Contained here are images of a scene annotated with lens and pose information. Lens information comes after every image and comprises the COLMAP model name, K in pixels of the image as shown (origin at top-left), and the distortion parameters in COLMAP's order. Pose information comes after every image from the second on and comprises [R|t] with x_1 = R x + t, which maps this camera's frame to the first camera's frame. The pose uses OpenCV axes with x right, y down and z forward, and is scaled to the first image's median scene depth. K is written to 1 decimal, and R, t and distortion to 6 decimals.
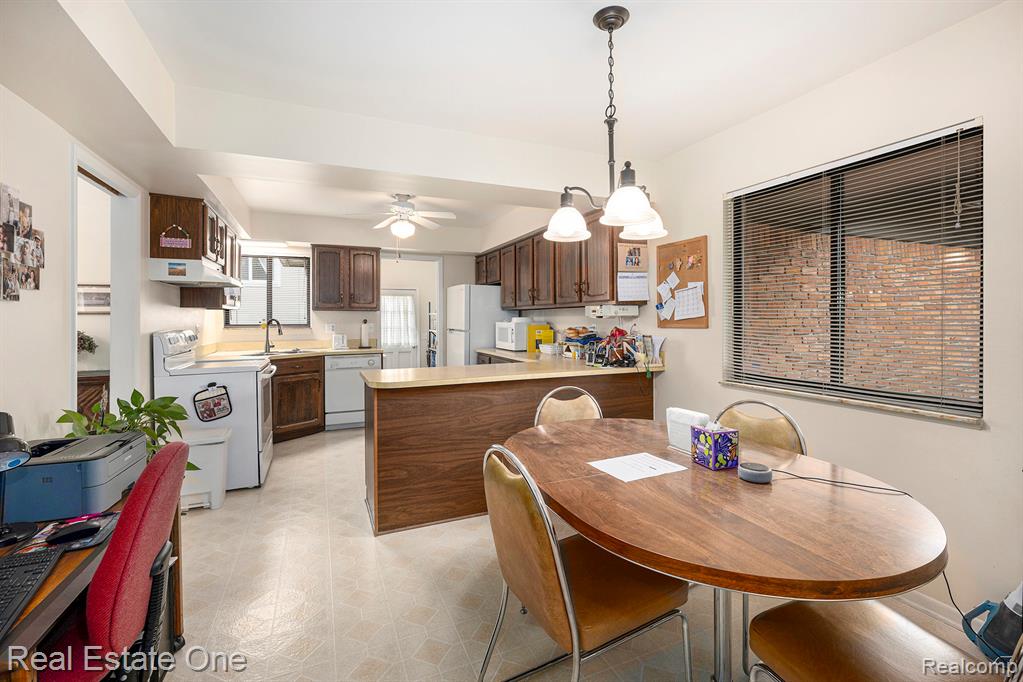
lens RADIAL K [[444.6, 0, 496.0], [0, 444.6, 321.5], [0, 0, 1]] dist [0.000878, 0.000420]
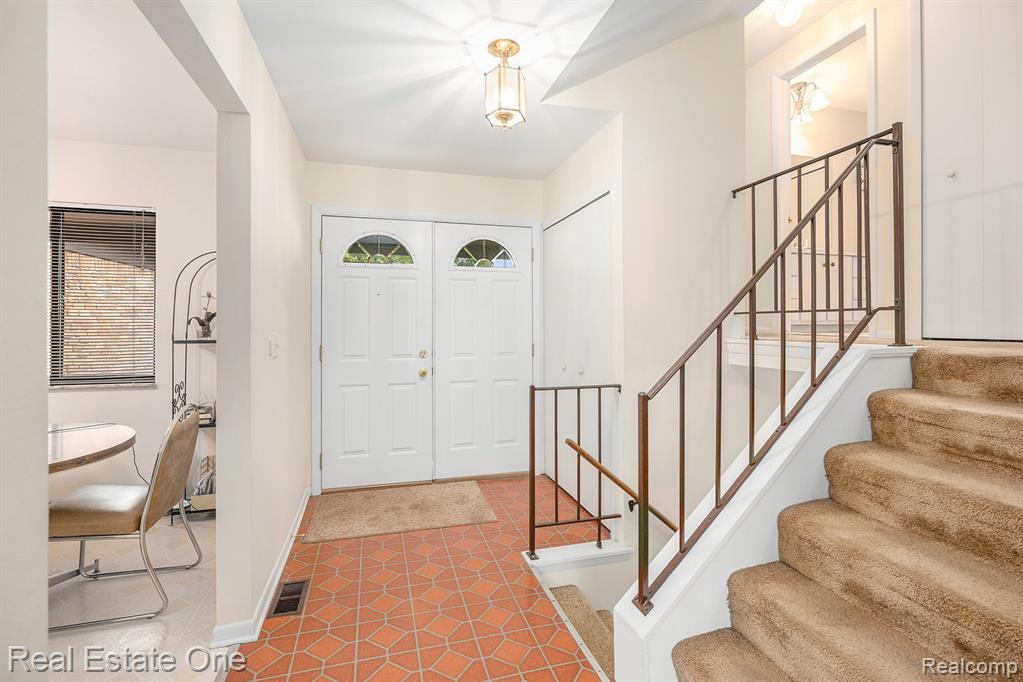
lens RADIAL K [[472.2, 0, 507.5], [0, 472.2, 318.6], [0, 0, 1]] dist [0.000190, -0.000108]
pose [[0.117641, 0.012263, 0.992981, -0.272278], [0.005398, 0.999901, -0.012988, 0.001135], [-0.993042, 0.006888, 0.117563, -0.276427]]
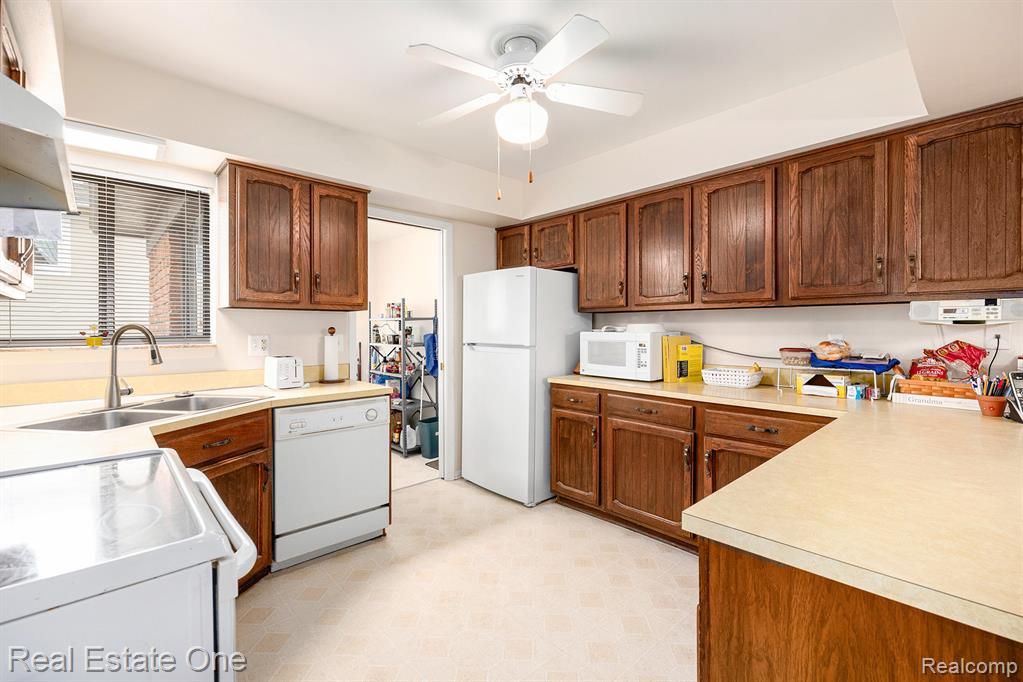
lens RADIAL K [[443.1, 0, 511.1], [0, 443.1, 329.0], [0, 0, 1]] dist [-0.014894, -0.000047]
pose [[0.937598, 0.000344, 0.347721, -0.446343], [0.000538, 0.999997, -0.002442, -0.001105], [-0.347721, 0.002476, 0.937595, 0.713296]]
